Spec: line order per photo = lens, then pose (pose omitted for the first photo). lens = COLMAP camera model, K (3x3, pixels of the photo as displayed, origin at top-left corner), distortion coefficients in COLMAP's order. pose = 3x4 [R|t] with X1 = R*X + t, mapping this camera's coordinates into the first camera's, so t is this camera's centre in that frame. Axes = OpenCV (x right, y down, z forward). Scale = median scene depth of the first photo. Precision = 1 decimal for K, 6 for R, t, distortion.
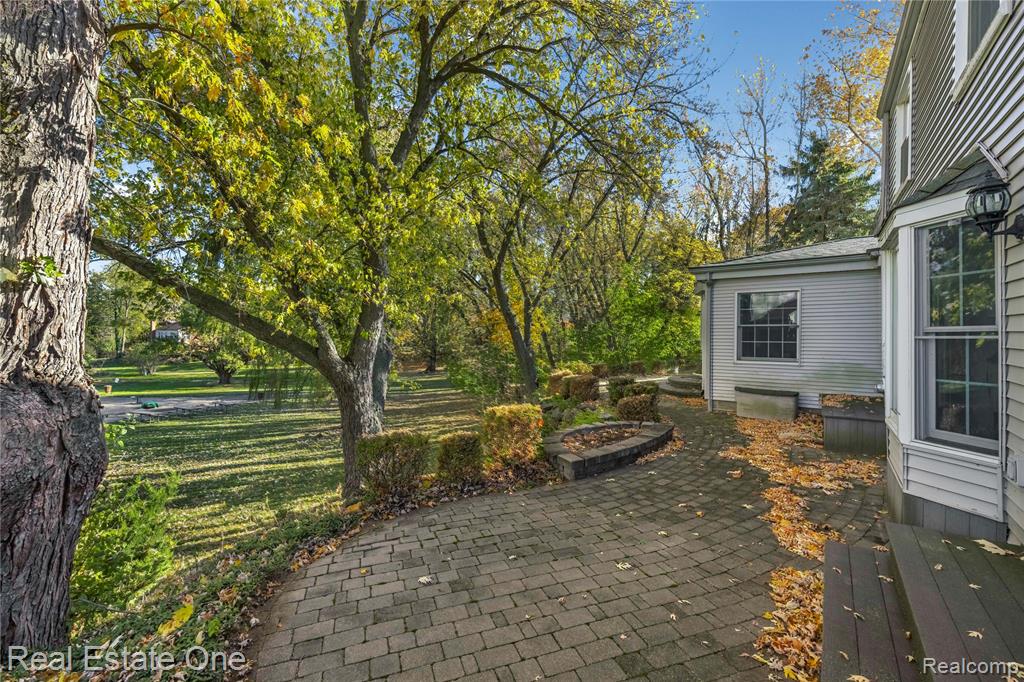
lens RADIAL K [[439.6, 0, 512.2], [0, 439.6, 340.3], [0, 0, 1]] dist [0.001448, 0.000042]
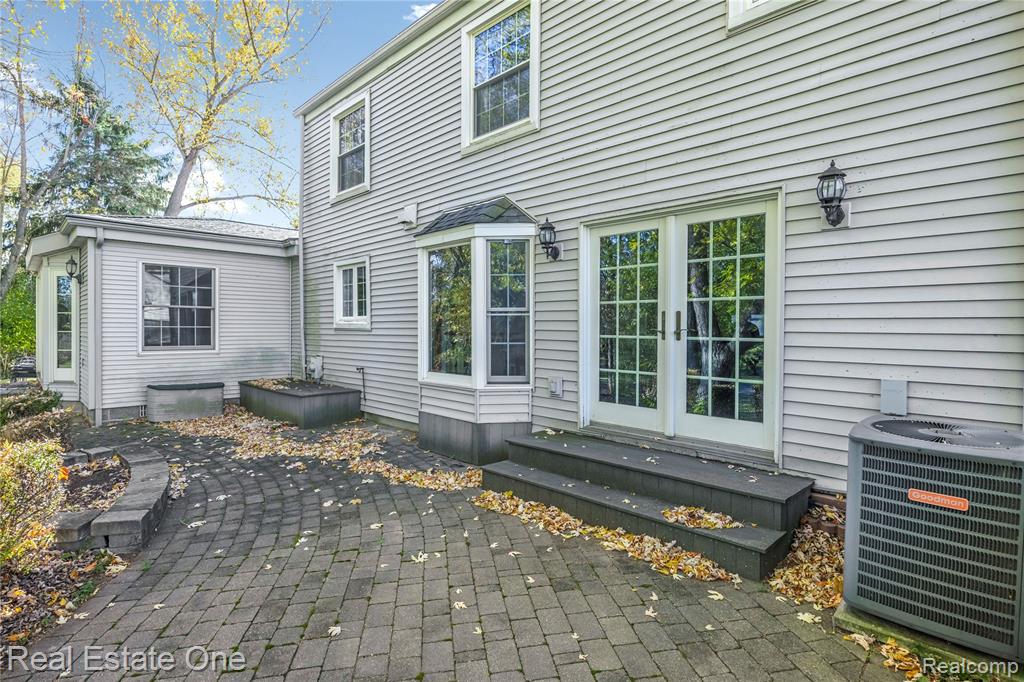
lens RADIAL K [[513.1, 0, 512.0], [0, 513.1, 333.1], [0, 0, 1]] dist [0.001709, -0.000075]
pose [[0.161792, -0.008028, 0.986792, -0.583273], [0.010346, 0.999926, 0.006439, 0.035021], [-0.986771, 0.009168, 0.161863, 0.494244]]
